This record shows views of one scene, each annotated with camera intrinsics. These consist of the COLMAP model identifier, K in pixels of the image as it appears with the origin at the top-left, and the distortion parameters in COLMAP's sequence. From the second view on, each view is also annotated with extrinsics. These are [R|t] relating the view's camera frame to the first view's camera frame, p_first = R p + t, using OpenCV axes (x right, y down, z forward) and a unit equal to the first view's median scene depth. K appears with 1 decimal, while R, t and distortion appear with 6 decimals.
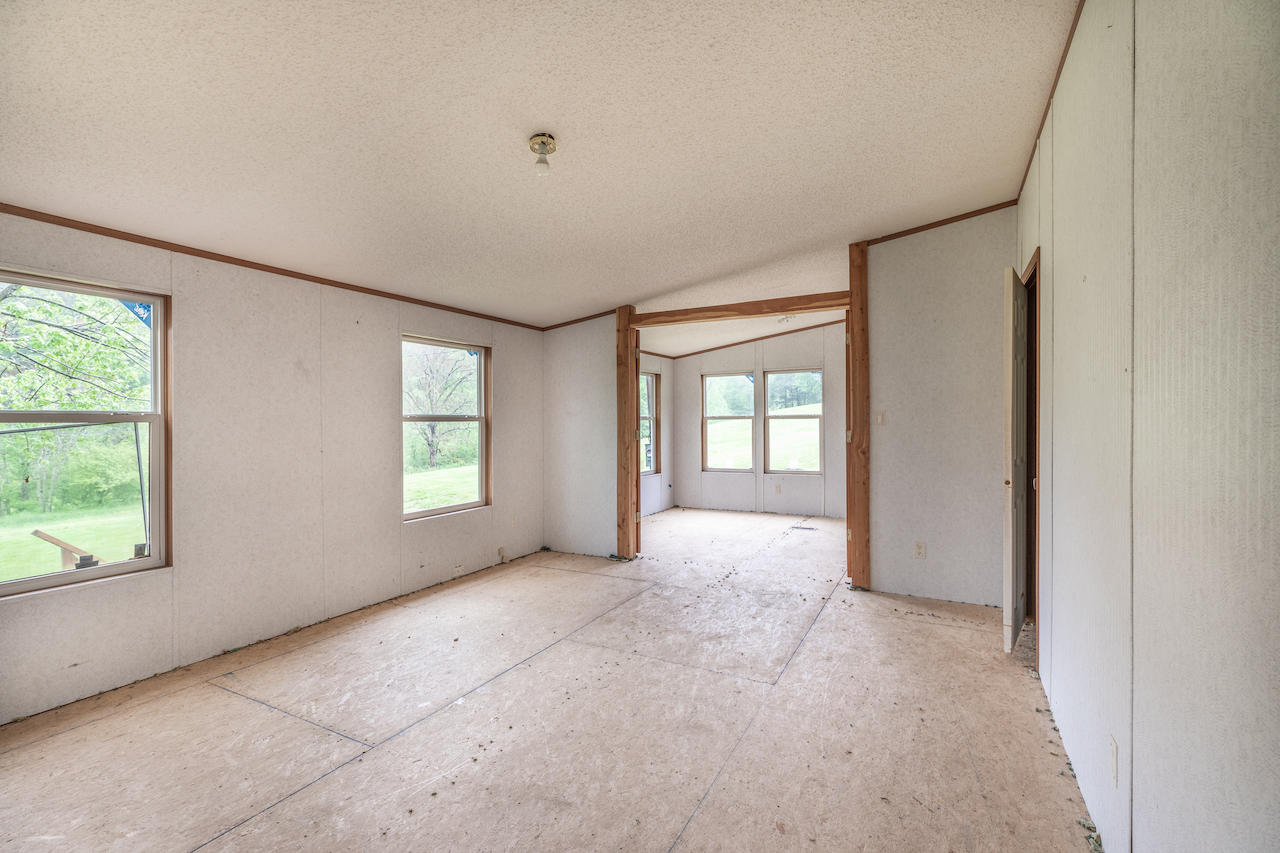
lens RADIAL K [[568.6, 0, 645.7], [0, 568.6, 420.0], [0, 0, 1]] dist [0.002077, 0.000478]
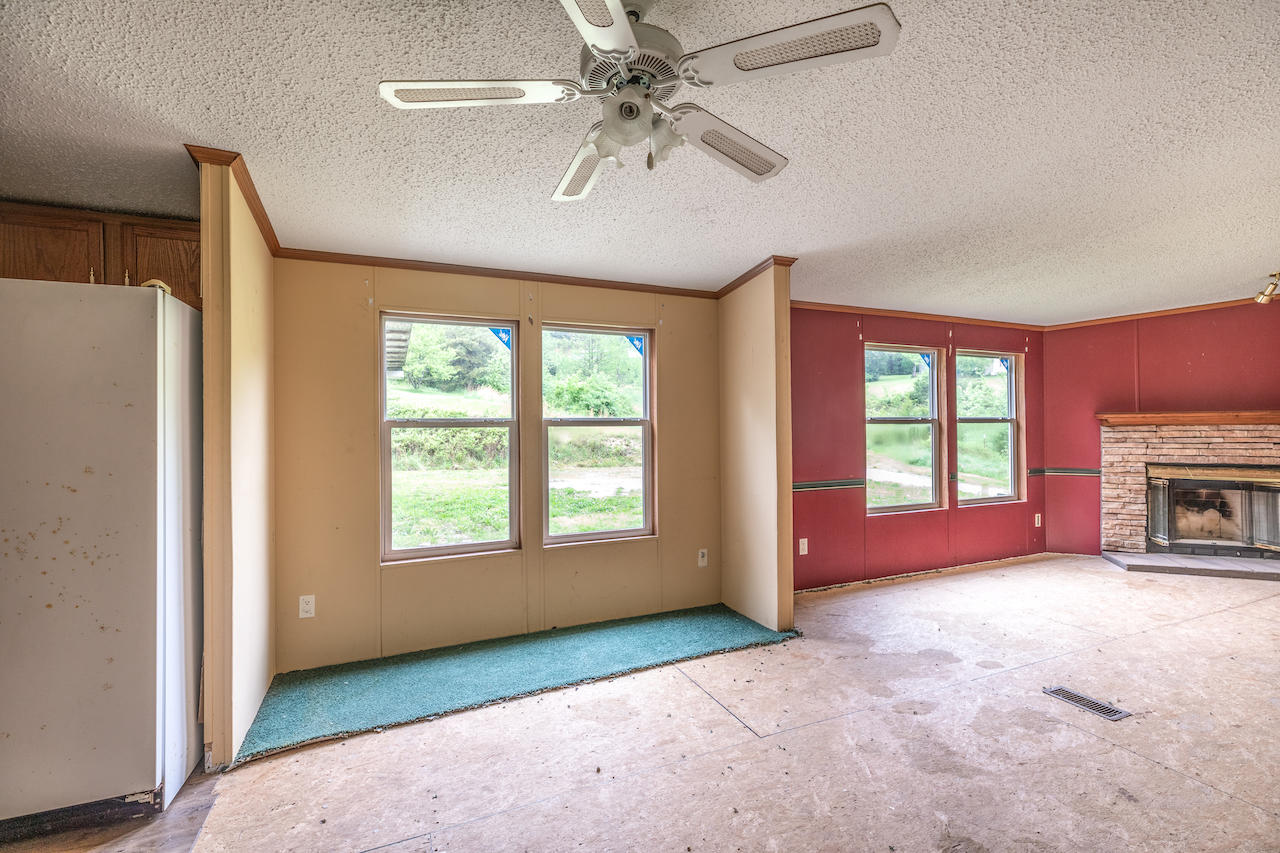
lens RADIAL K [[568.6, 0, 645.7], [0, 568.6, 420.0], [0, 0, 1]] dist [0.002077, 0.000478]
pose [[0.782230, -0.006568, -0.622955, 0.243603], [0.002997, 0.999973, -0.006781, -0.001123], [0.622983, 0.003437, 0.782228, 0.502525]]
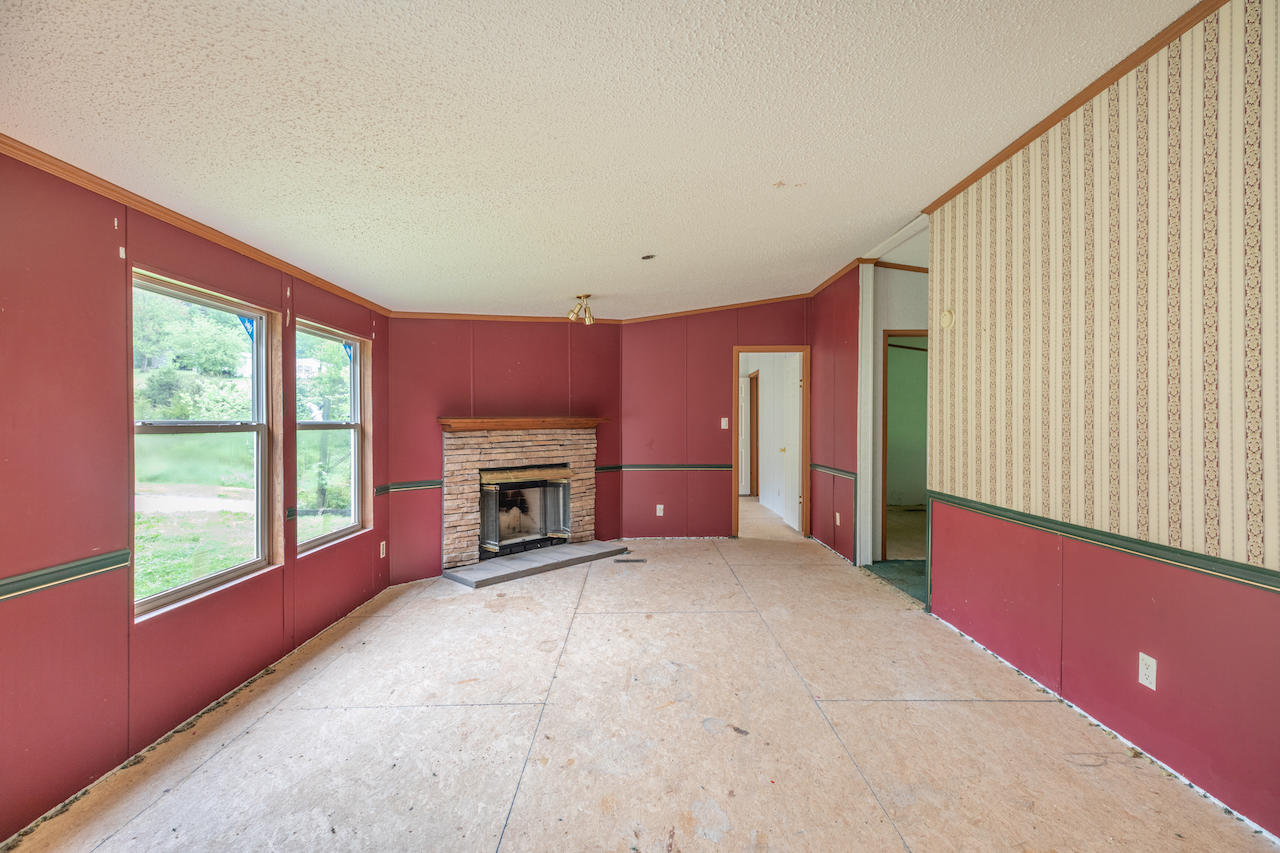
lens RADIAL K [[568.6, 0, 645.7], [0, 568.6, 420.0], [0, 0, 1]] dist [0.002077, 0.000478]
pose [[0.881610, -0.002828, 0.471970, 0.196010], [0.007072, 0.999949, -0.007217, -0.002404], [-0.471925, 0.009701, 0.881585, 0.614911]]
